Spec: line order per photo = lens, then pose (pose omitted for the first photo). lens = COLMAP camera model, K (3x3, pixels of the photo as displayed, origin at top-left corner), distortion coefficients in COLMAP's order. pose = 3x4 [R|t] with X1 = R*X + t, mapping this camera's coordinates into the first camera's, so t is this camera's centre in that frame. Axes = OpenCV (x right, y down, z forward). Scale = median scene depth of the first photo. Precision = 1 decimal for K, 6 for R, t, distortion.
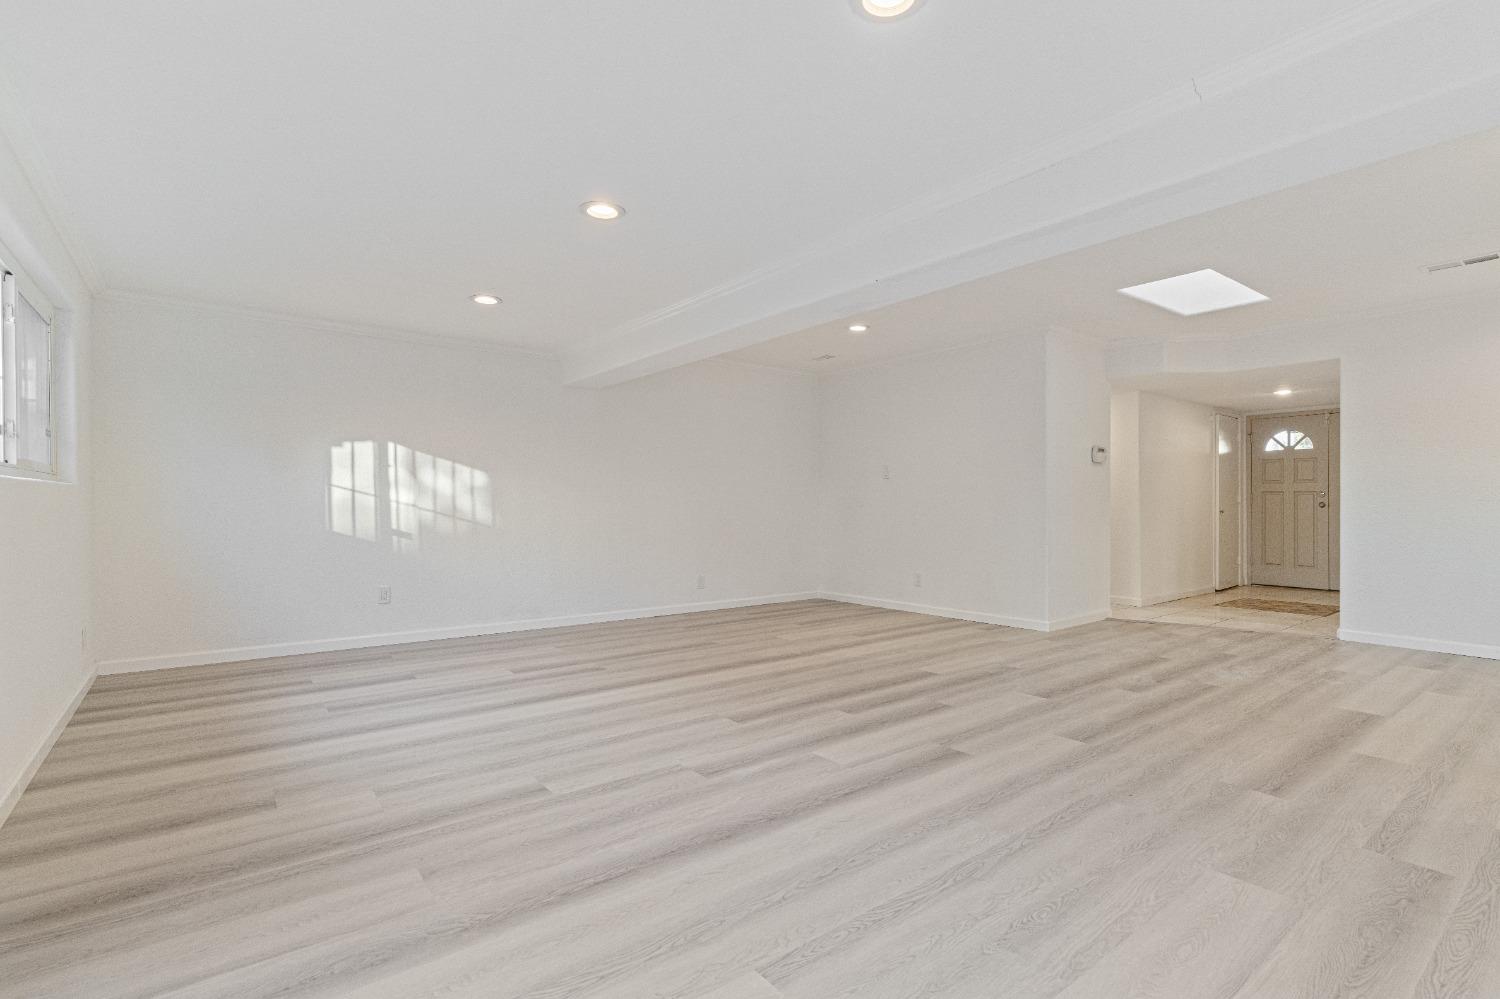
lens RADIAL K [[696.1, 0, 752.6], [0, 696.1, 504.9], [0, 0, 1]] dist [-0.000208, 0.000595]
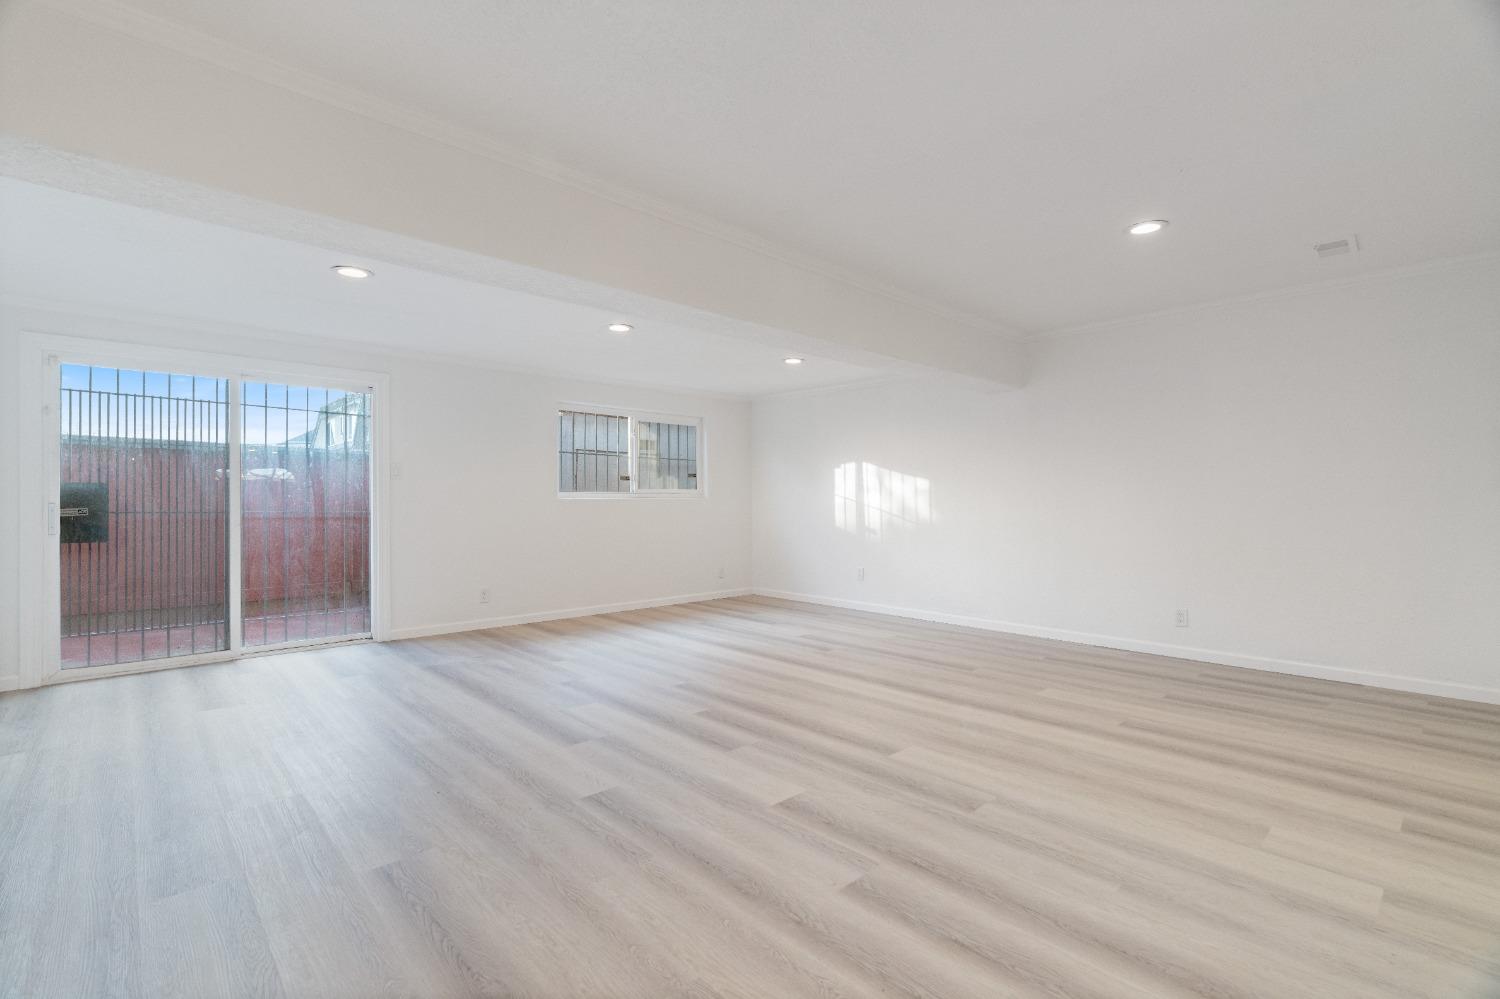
lens RADIAL K [[668.8, 0, 747.0], [0, 668.8, 494.9], [0, 0, 1]] dist [-0.003056, -0.000220]
pose [[0.094684, -0.013447, -0.995417, 1.036027], [-0.001031, 0.999907, -0.013606, -0.010136], [0.995507, 0.002315, 0.094661, 0.889525]]
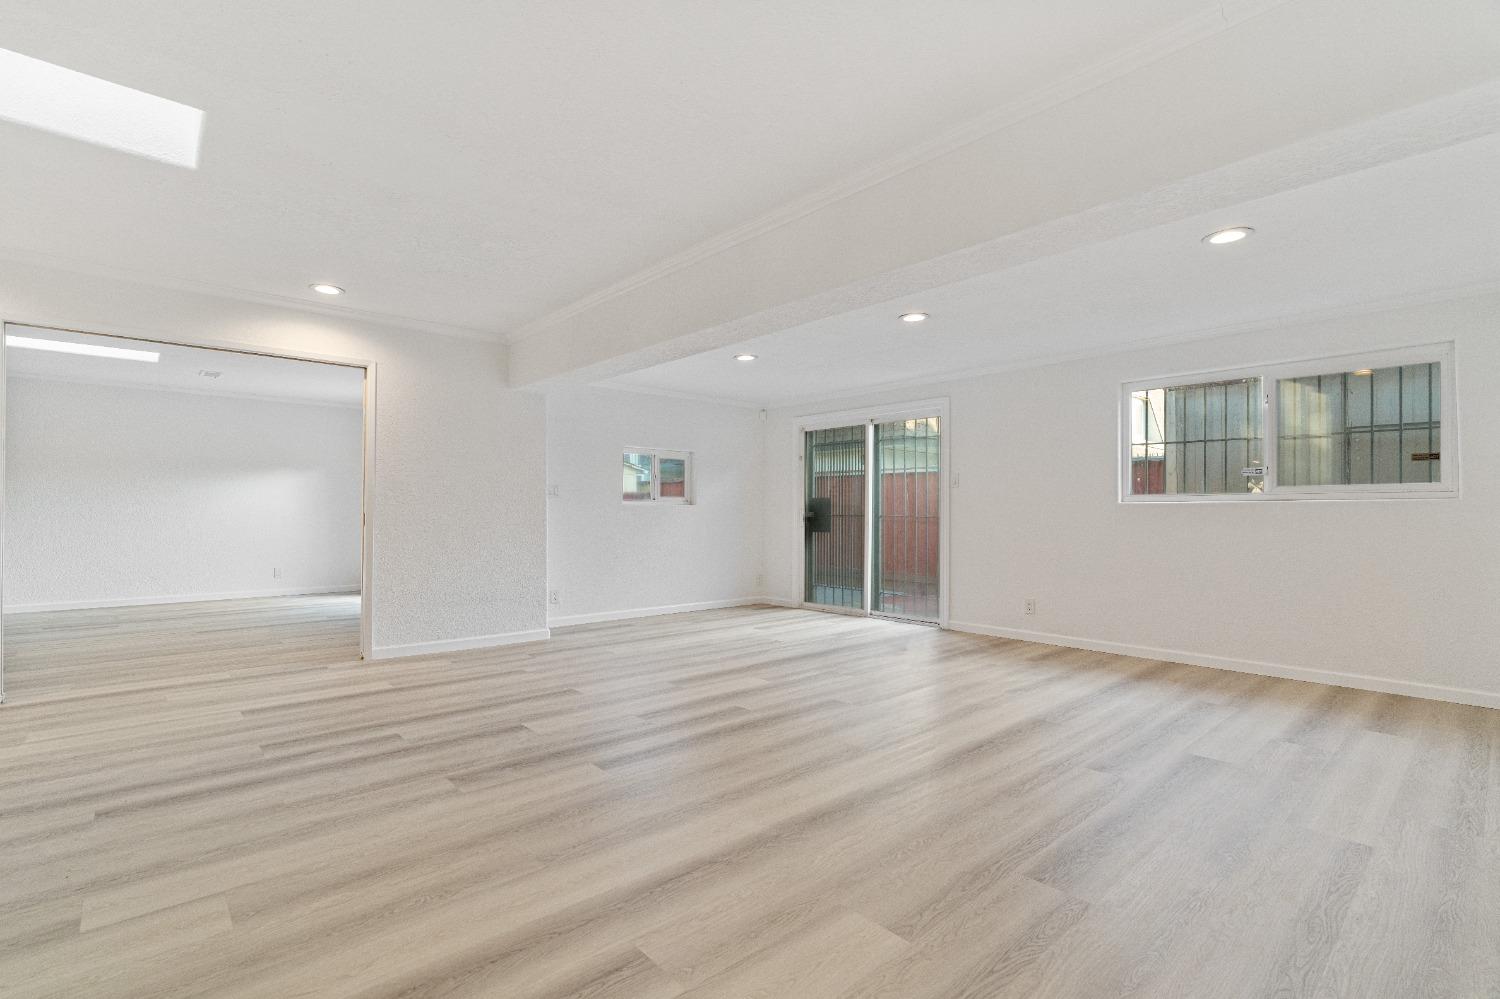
lens RADIAL K [[696.1, 0, 752.6], [0, 696.1, 504.9], [0, 0, 1]] dist [-0.000208, 0.000595]
pose [[-0.996716, -0.005821, -0.080767, 0.189293], [-0.005232, 0.999958, -0.007509, -0.006775], [0.080808, -0.007062, -0.996705, 1.894838]]
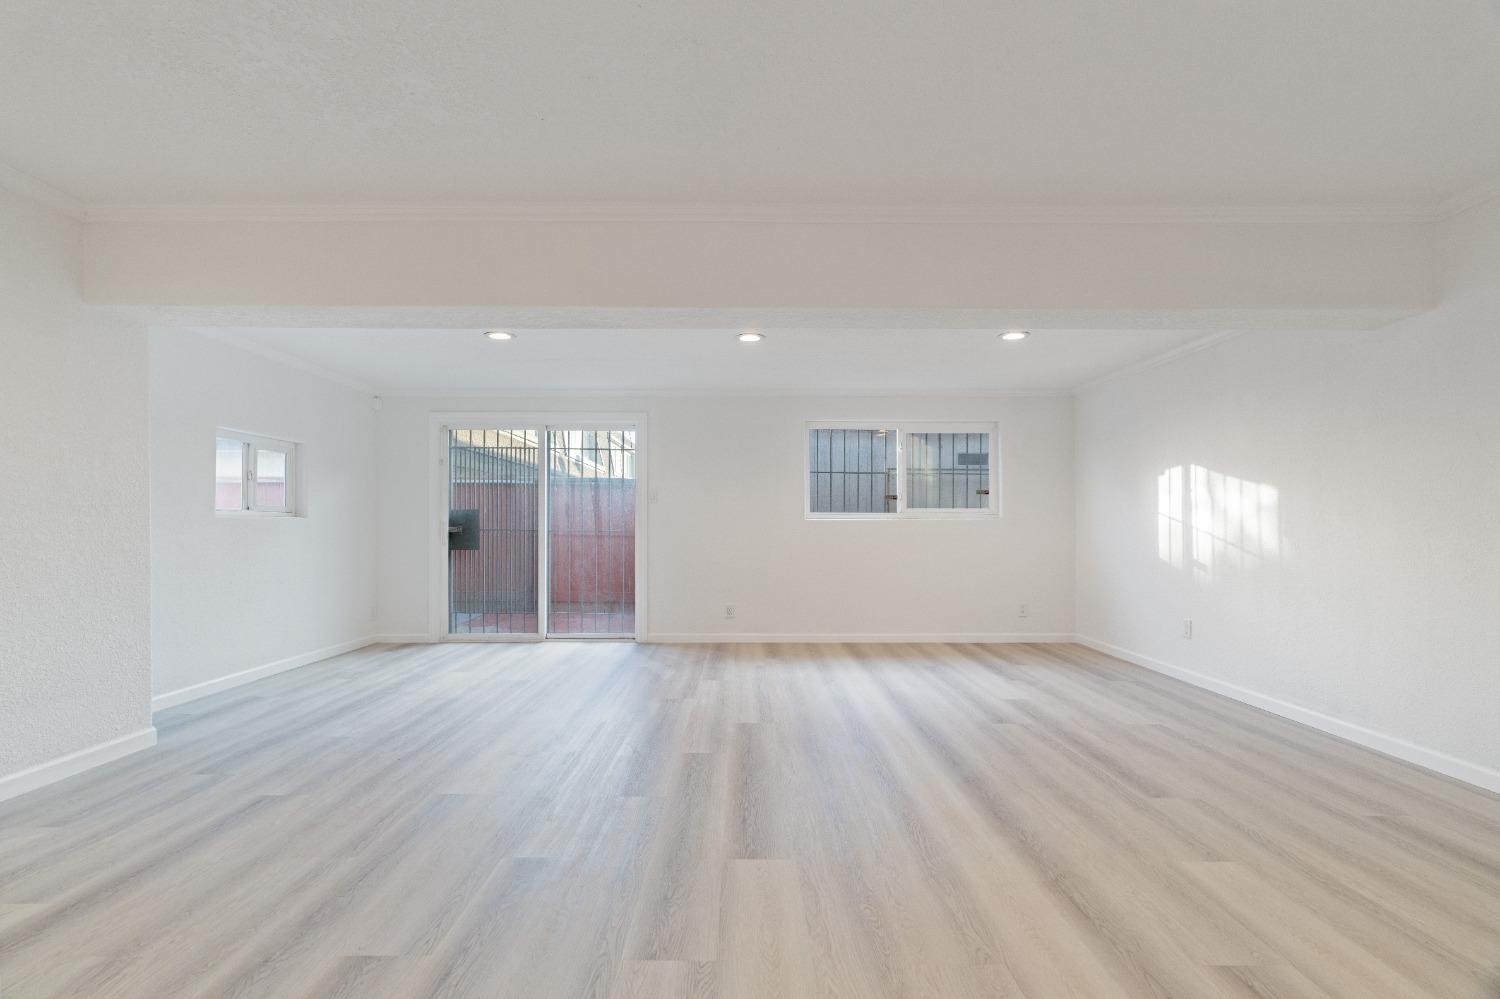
lens RADIAL K [[681.6, 0, 749.5], [0, 681.6, 510.5], [0, 0, 1]] dist [-0.002841, 0.000555]
pose [[-0.602434, -0.022020, -0.797865, 0.754360], [-0.005339, 0.999708, -0.023560, -0.005620], [0.798151, -0.009933, -0.602375, 1.473213]]
